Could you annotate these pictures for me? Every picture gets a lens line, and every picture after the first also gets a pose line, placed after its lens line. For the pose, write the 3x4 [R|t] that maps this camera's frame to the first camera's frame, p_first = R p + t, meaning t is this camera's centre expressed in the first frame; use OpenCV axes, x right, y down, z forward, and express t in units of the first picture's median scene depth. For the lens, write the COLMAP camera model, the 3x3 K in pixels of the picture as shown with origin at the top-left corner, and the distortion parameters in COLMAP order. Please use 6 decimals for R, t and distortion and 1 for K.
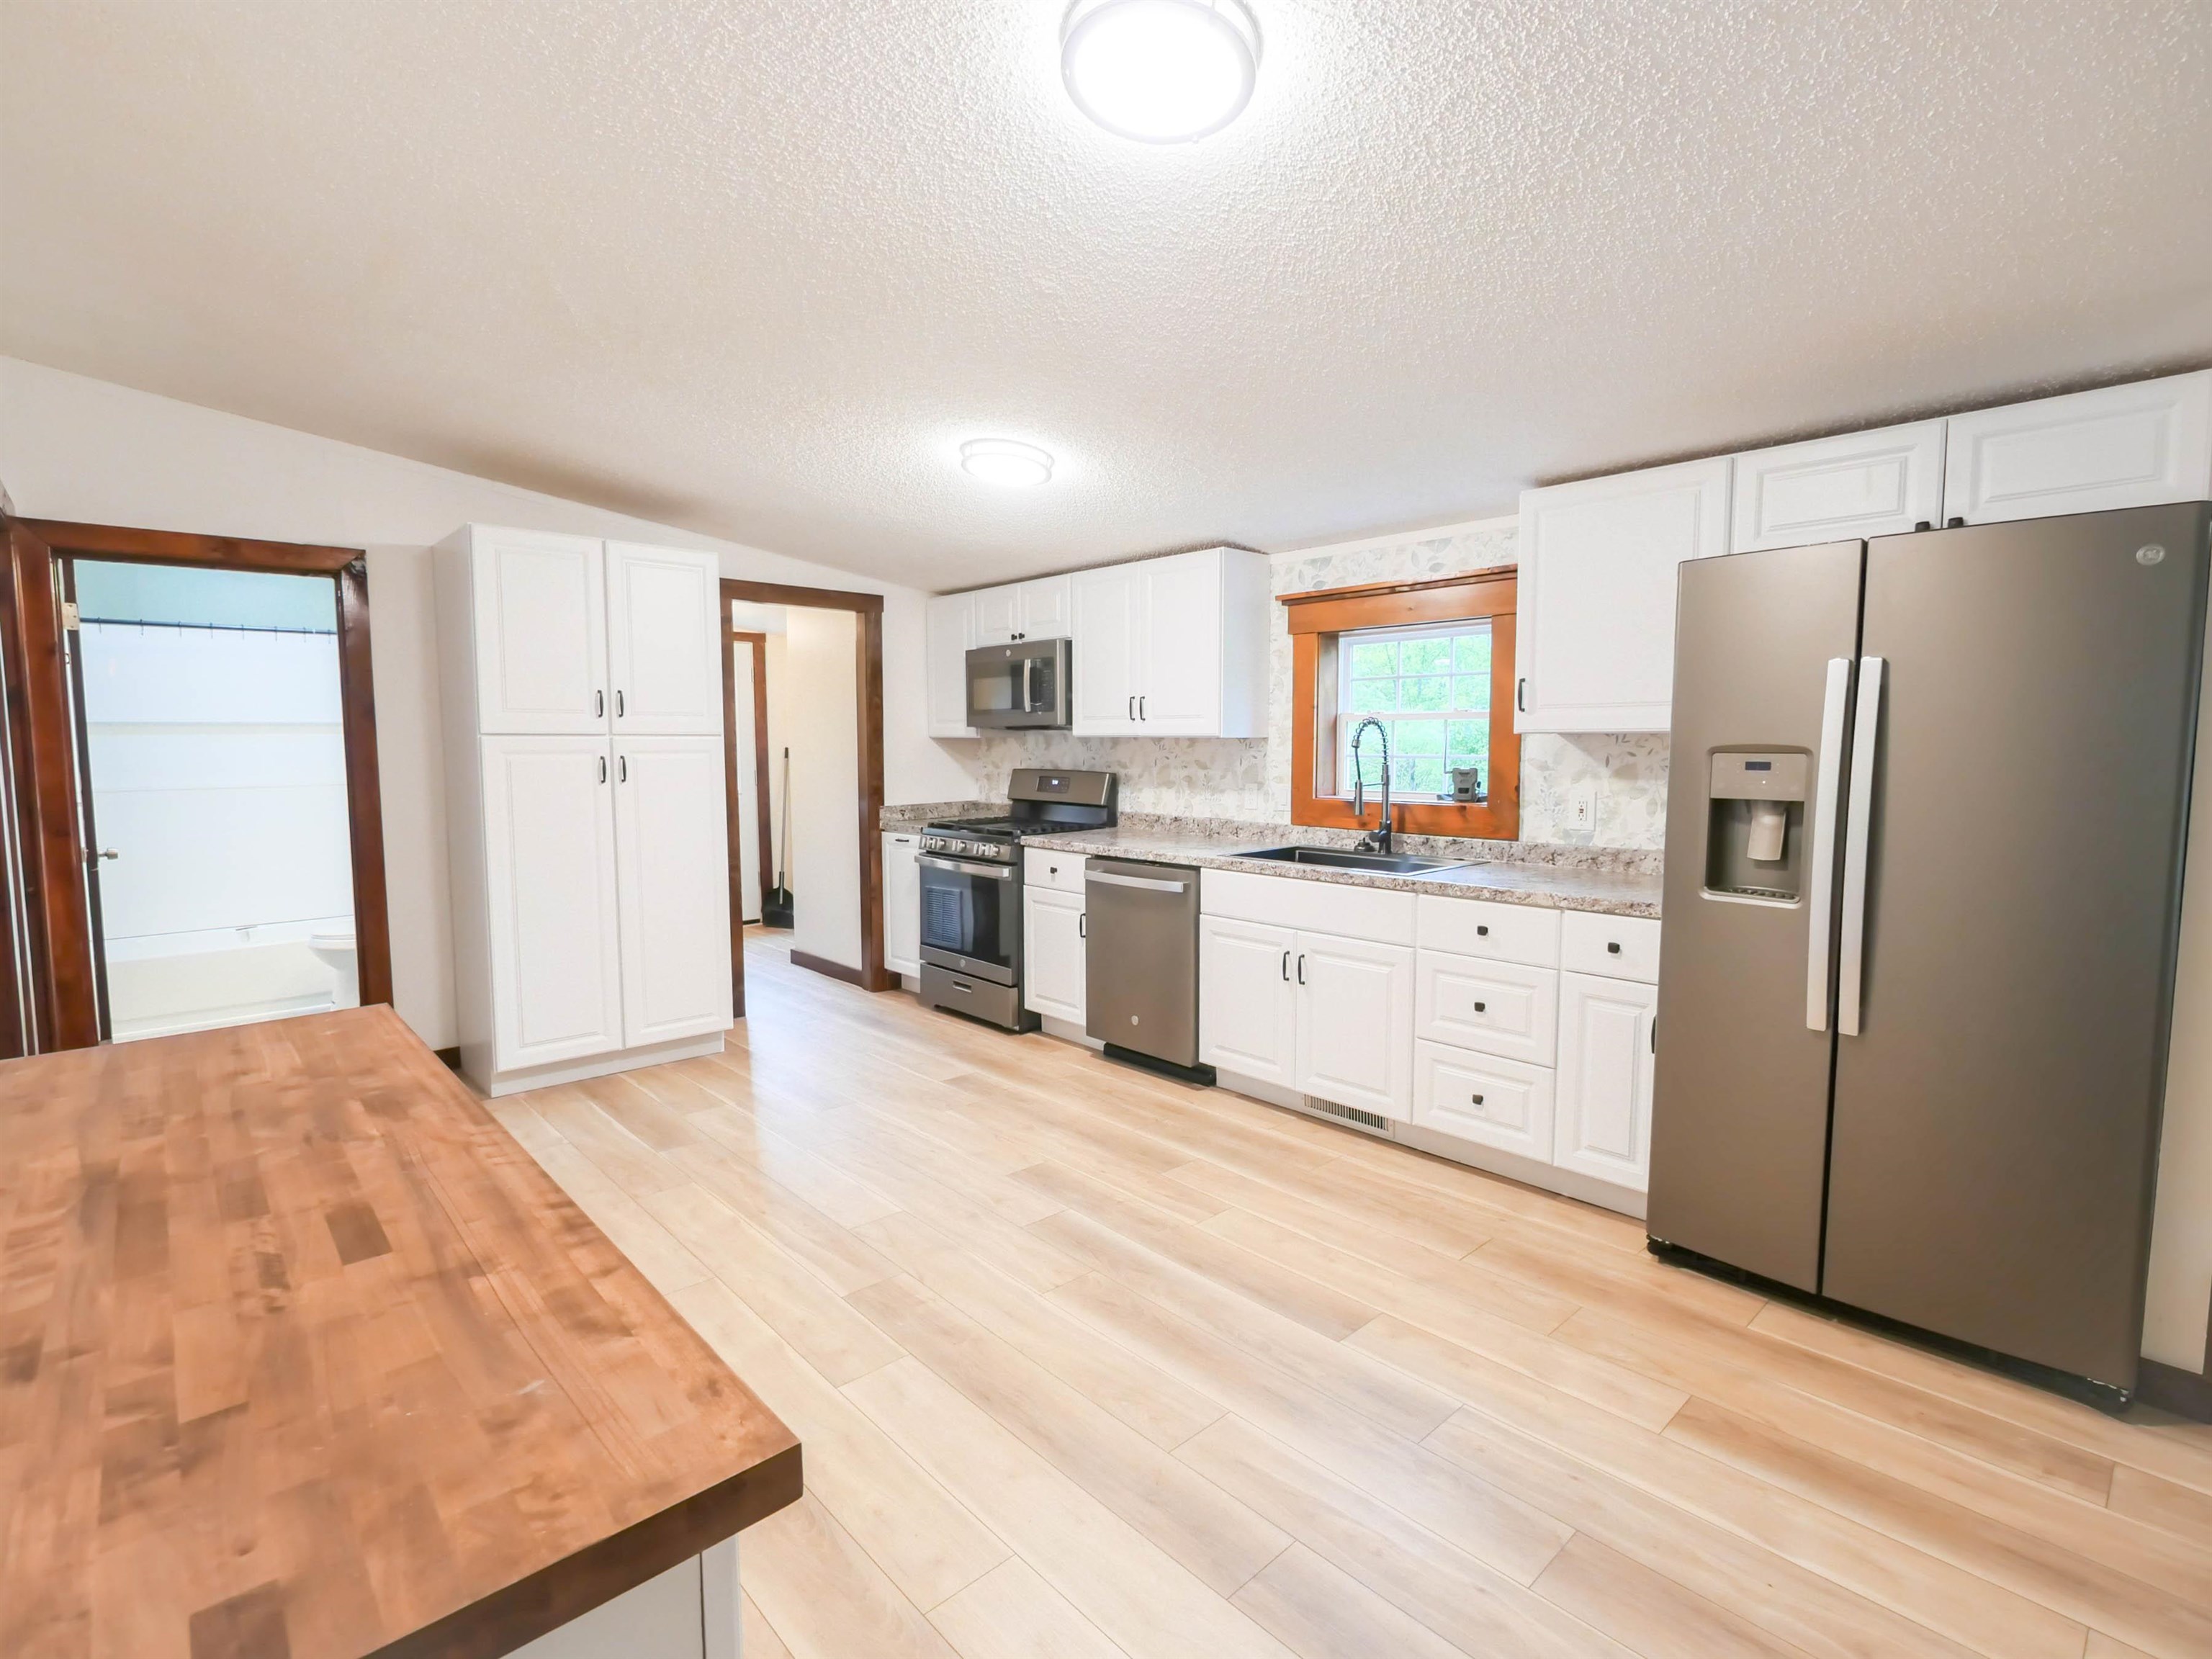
lens RADIAL K [[1033.0, 0, 1106.9], [0, 1033.0, 833.5], [0, 0, 1]] dist [-0.008635, 0.001618]
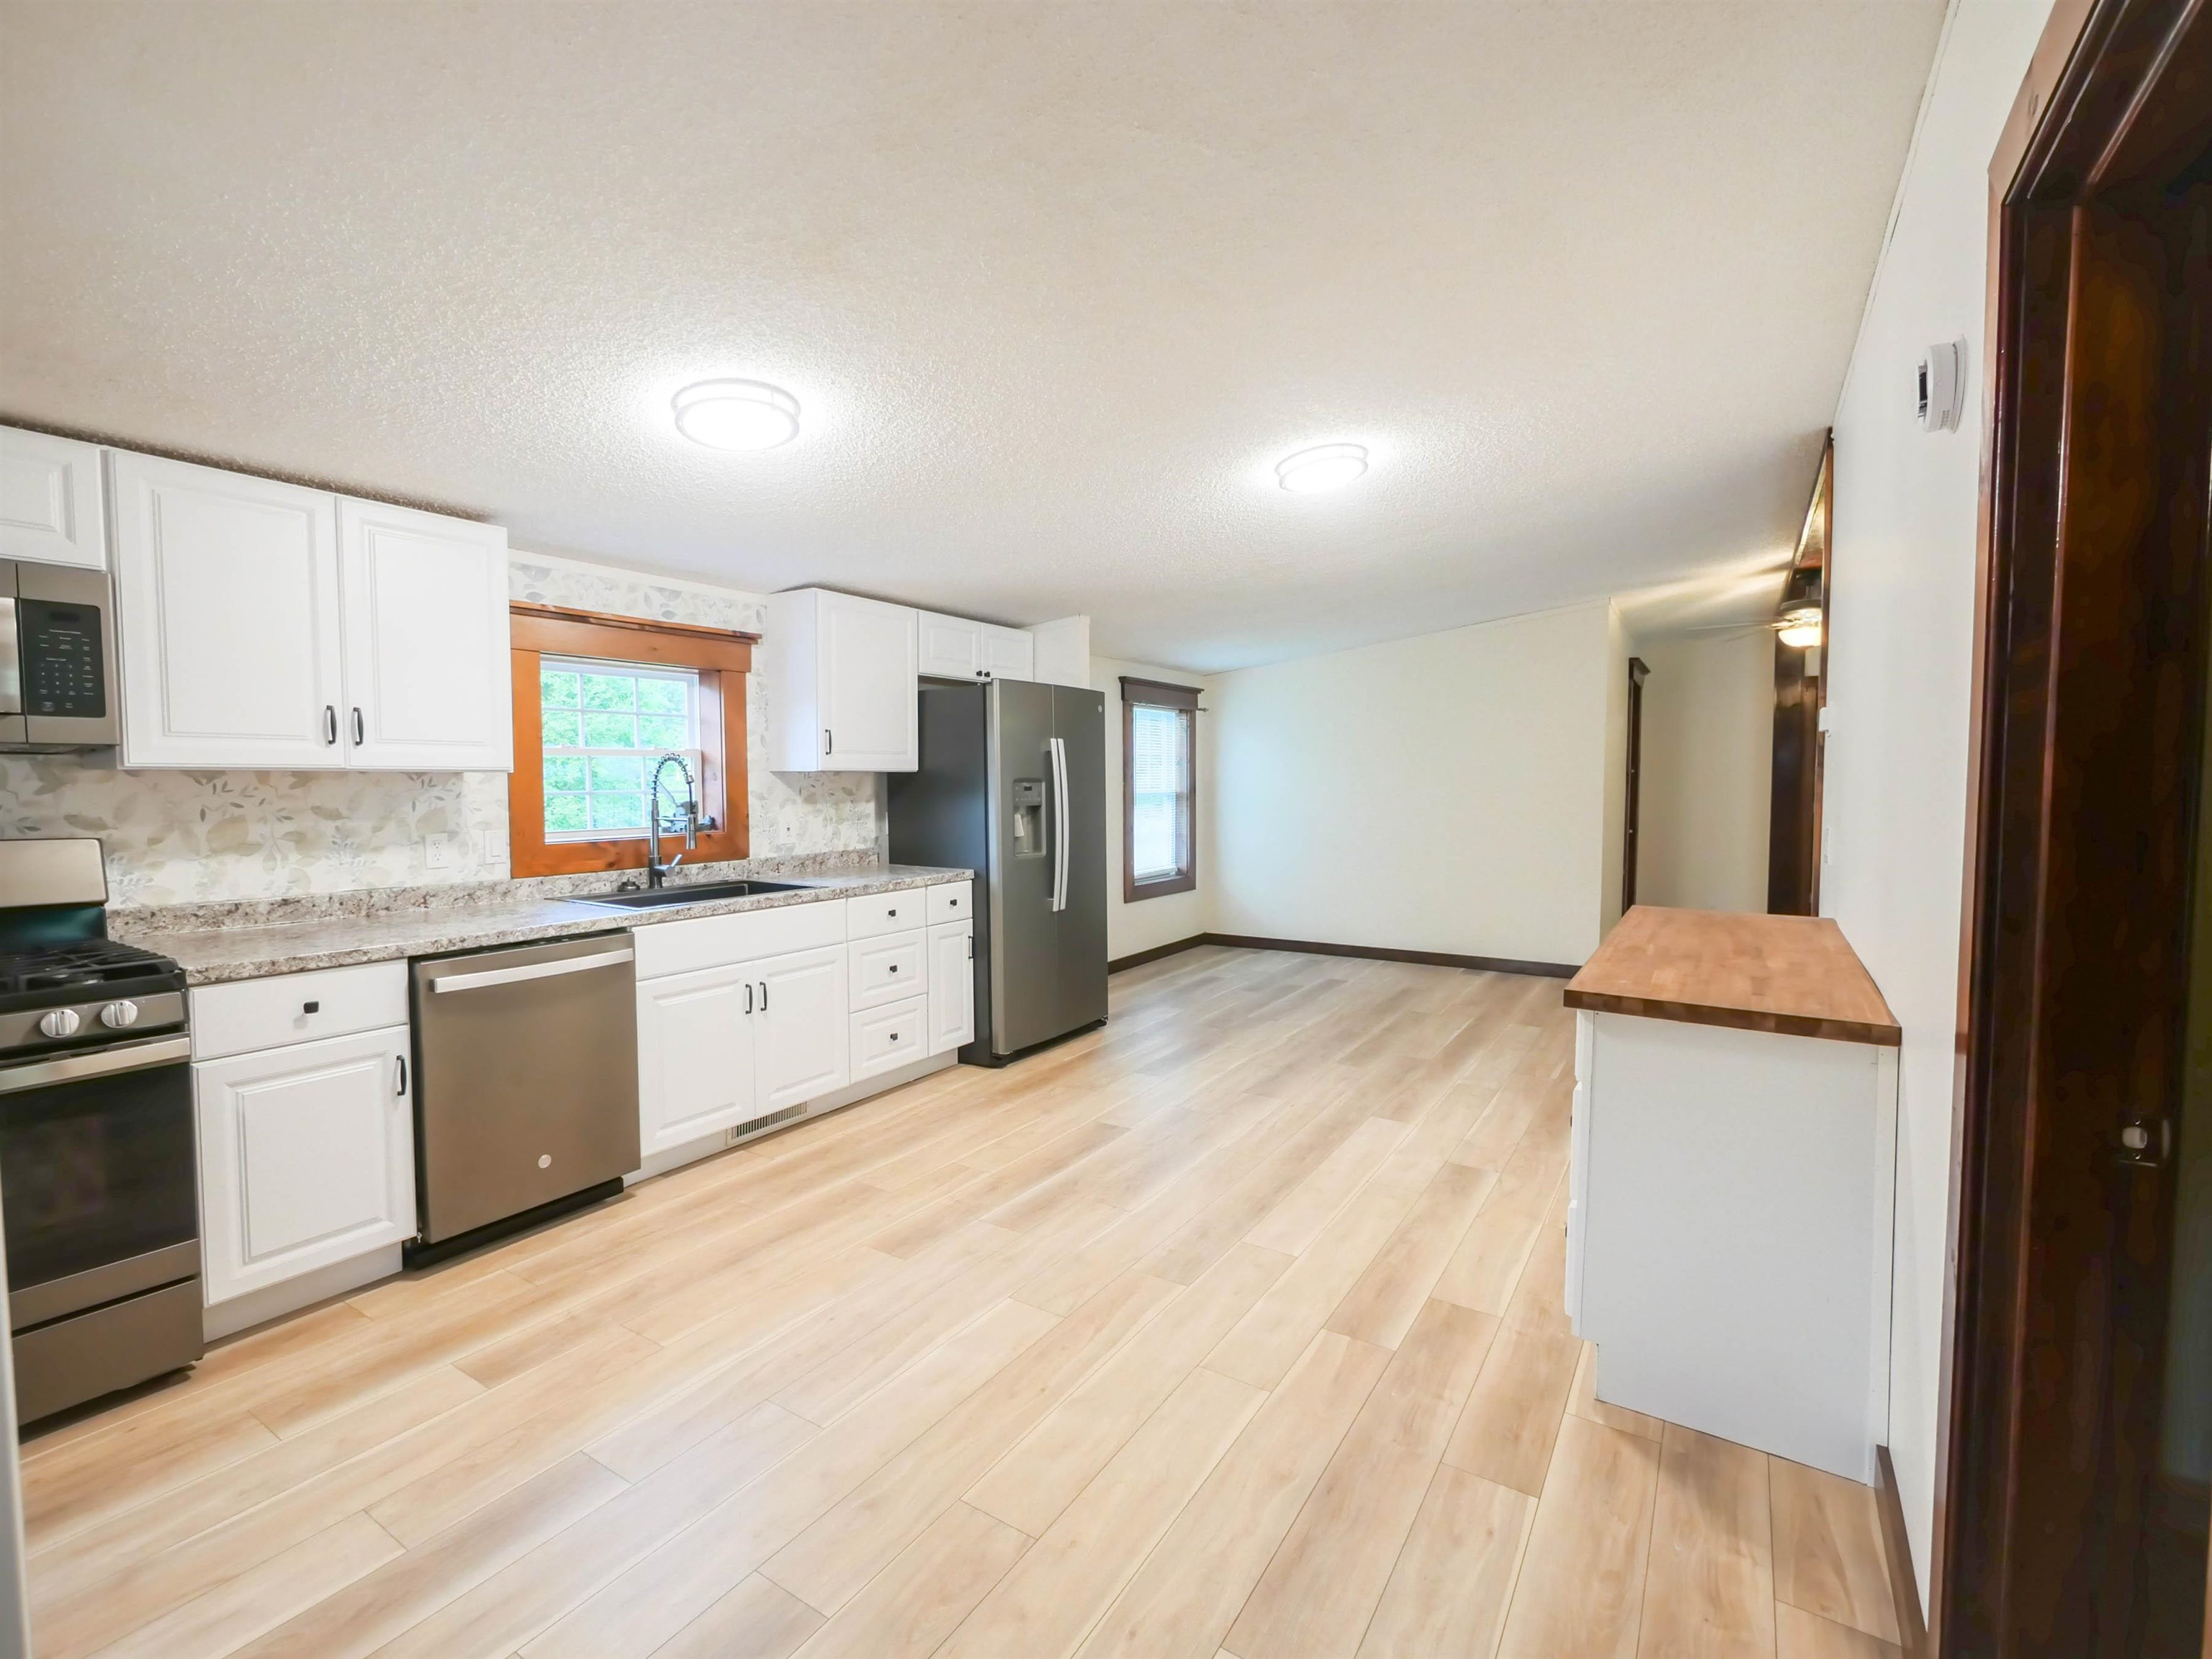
lens RADIAL K [[988.2, 0, 1089.3], [0, 988.2, 833.3], [0, 0, 1]] dist [-0.004505, -0.000325]
pose [[-0.234804, -0.054307, 0.970524, -0.784853], [0.088692, 0.993076, 0.077027, -0.072917], [-0.967988, 0.104164, -0.228362, 0.831117]]
